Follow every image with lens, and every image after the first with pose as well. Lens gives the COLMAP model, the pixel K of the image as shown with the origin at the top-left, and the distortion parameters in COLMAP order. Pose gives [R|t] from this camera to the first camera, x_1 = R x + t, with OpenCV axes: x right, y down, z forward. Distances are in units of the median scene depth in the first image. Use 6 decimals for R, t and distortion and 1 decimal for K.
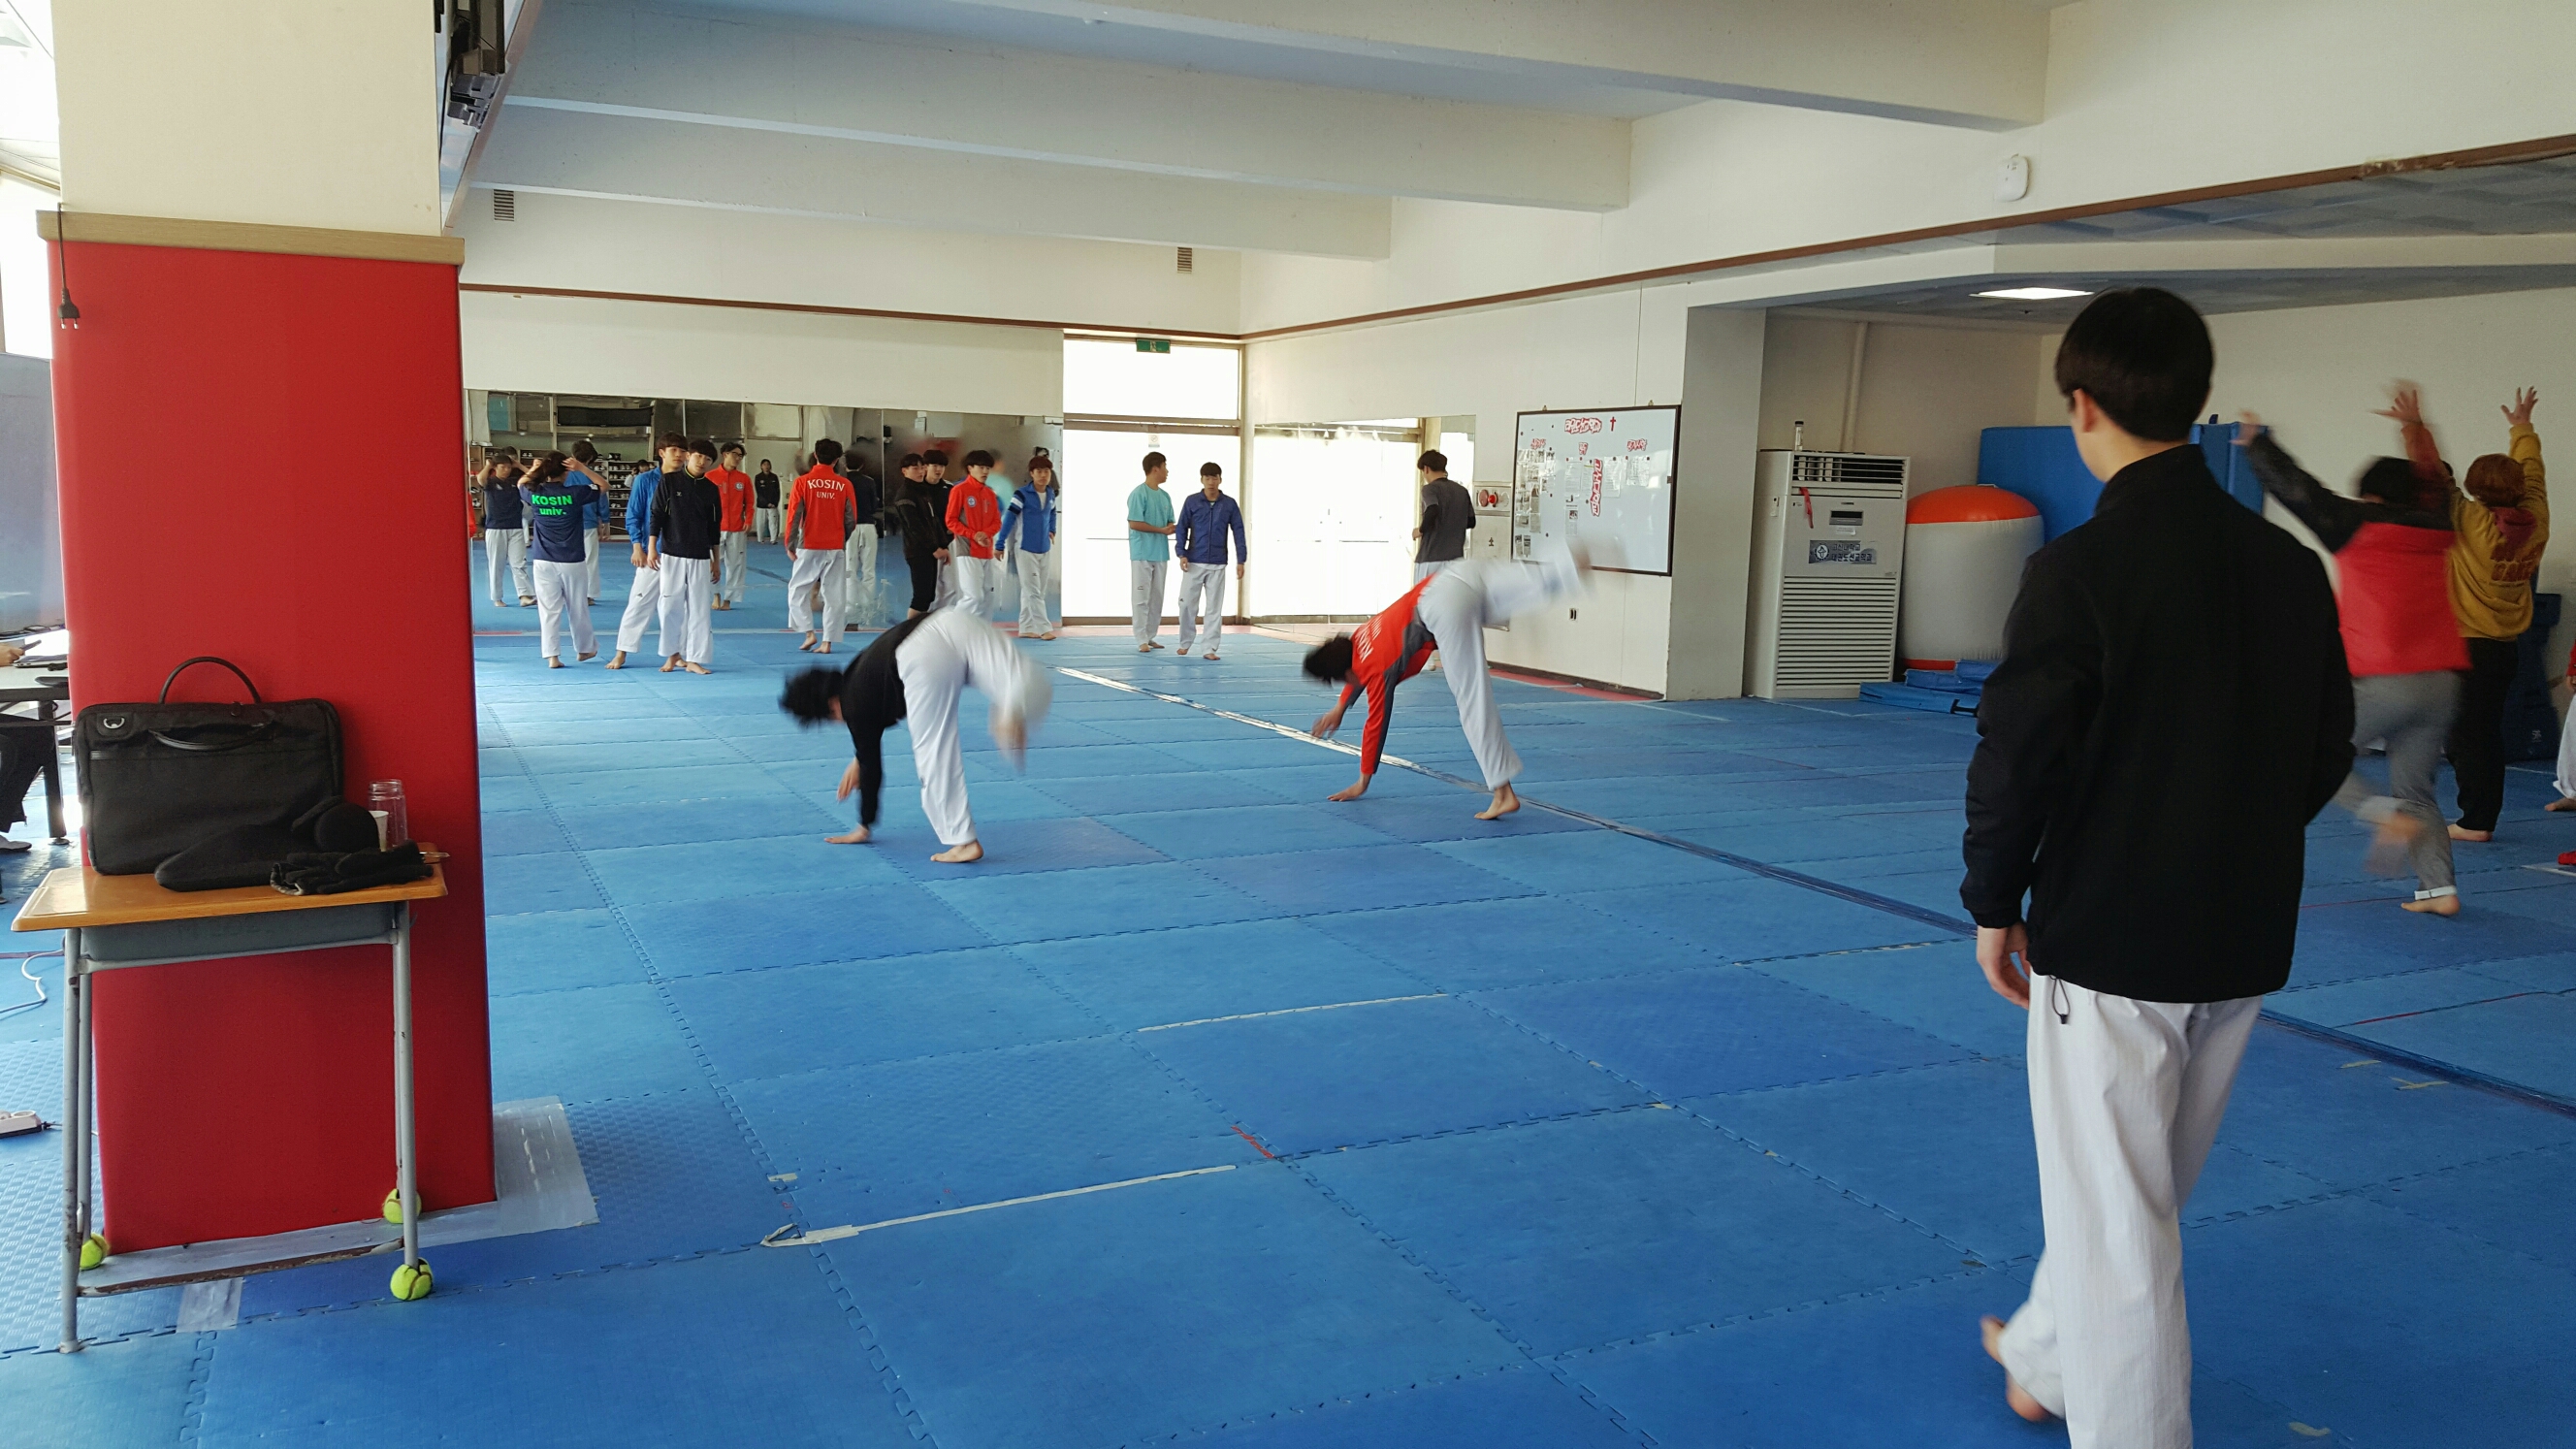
lens RADIAL K [[1917.4, 0, 1263.8], [0, 1917.4, 764.3], [0, 0, 1]] dist [0.088868, -0.148593]
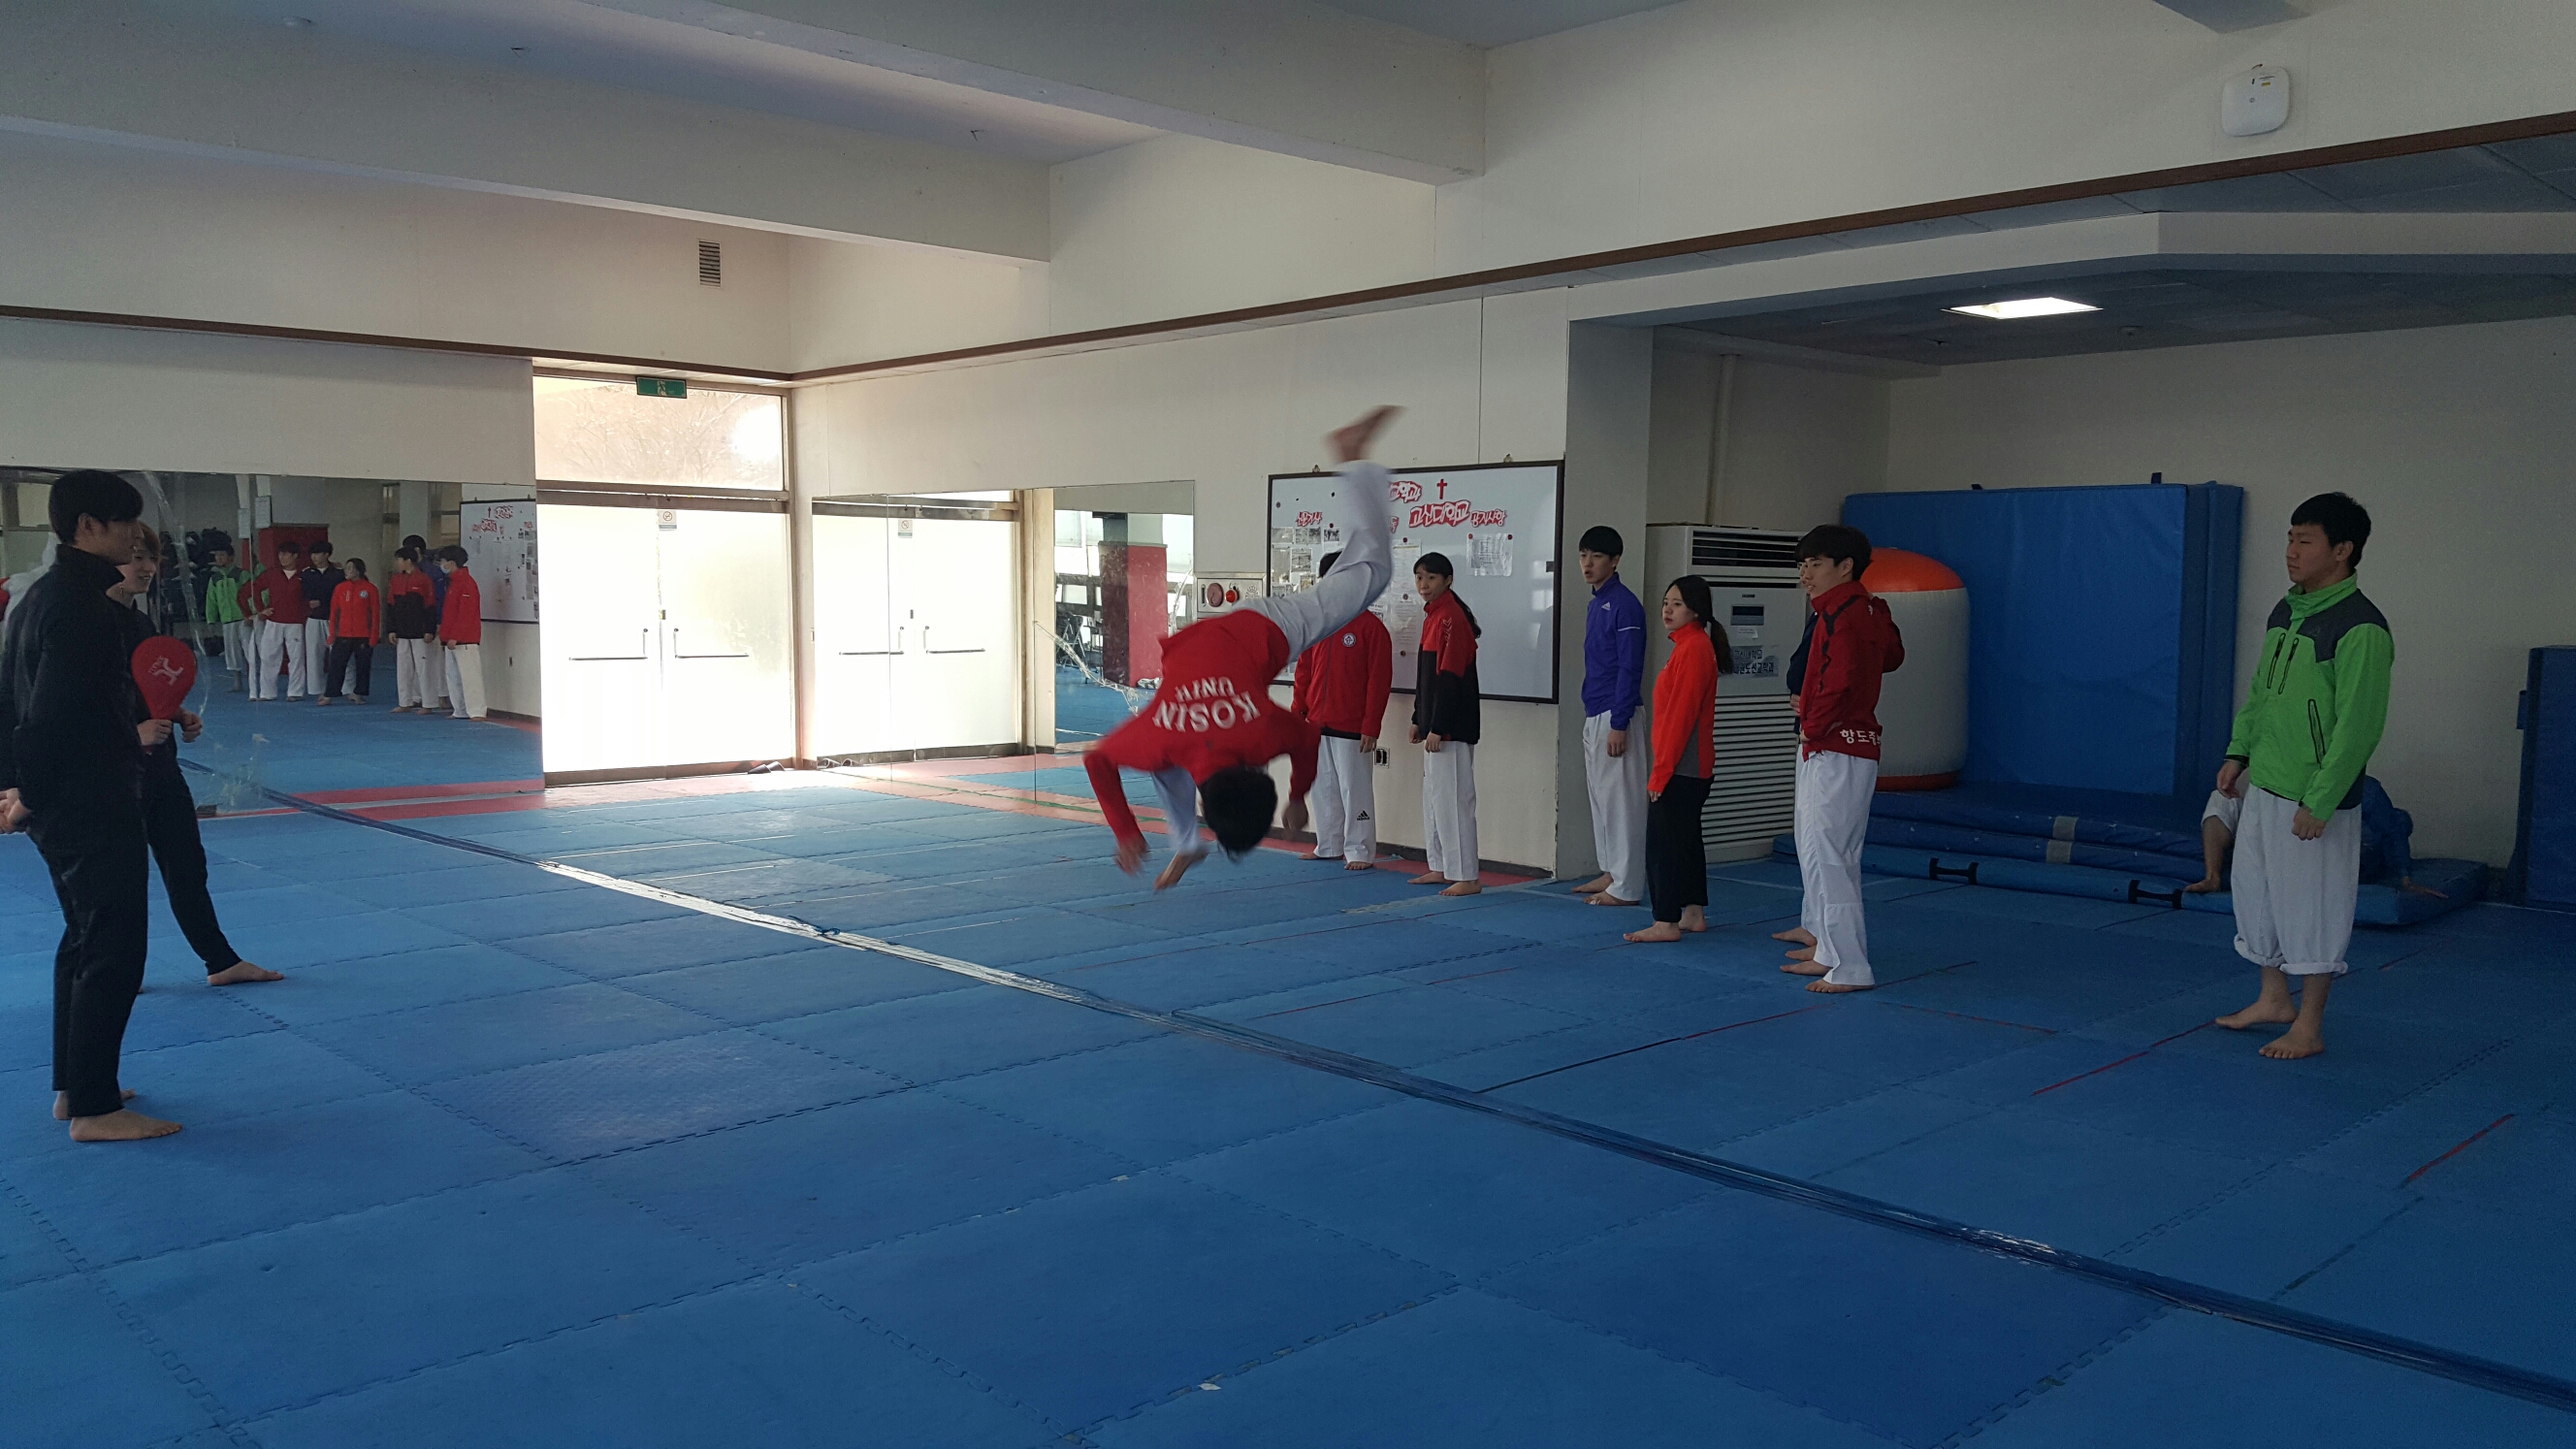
lens RADIAL K [[1917.4, 0, 1263.4], [0, 1917.4, 786.8], [0, 0, 1]] dist [0.088868, -0.148593]
pose [[0.949965, -0.052828, 0.307857, -0.110154], [0.062232, 0.997845, -0.020802, -0.061987], [-0.306094, 0.038920, 0.951205, 0.383000]]
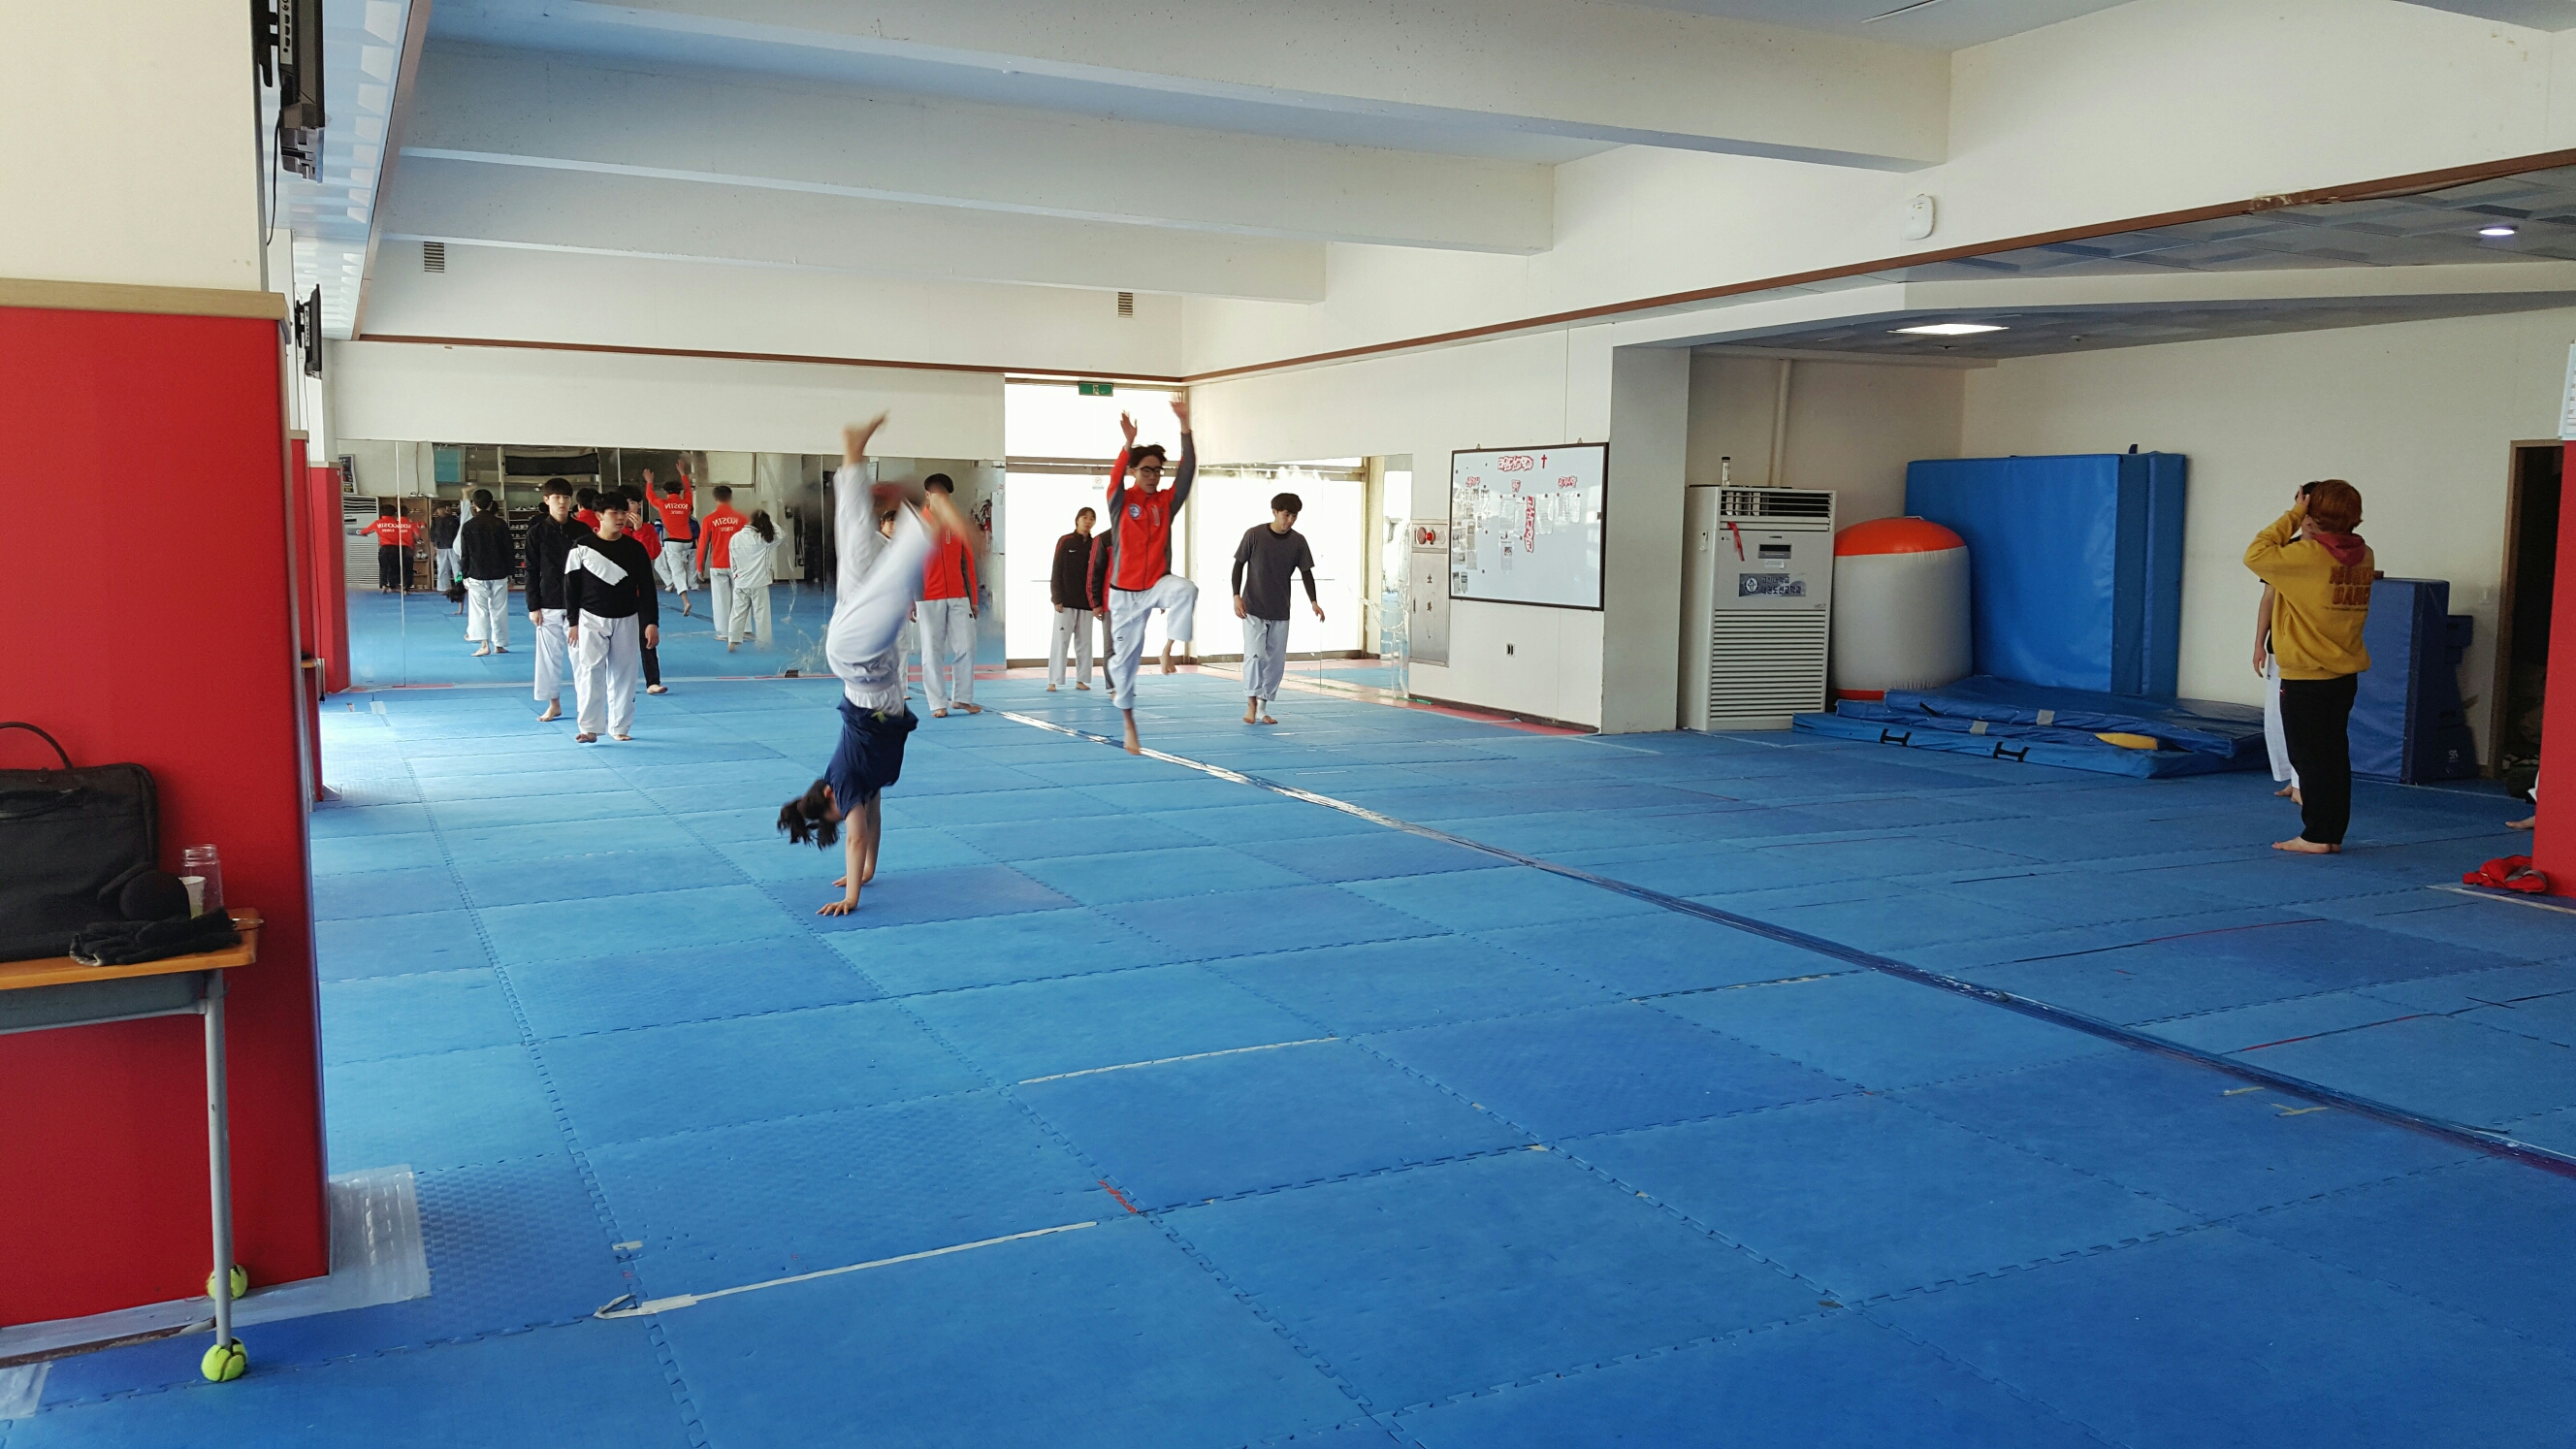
lens RADIAL K [[1917.4, 0, 1285.3], [0, 1917.4, 737.3], [0, 0, 1]] dist [0.088868, -0.148593]
pose [[0.999542, -0.016156, 0.025602, 0.019118], [0.017002, 0.999305, -0.033163, -0.001271], [-0.025048, 0.033583, 0.999122, 0.001860]]
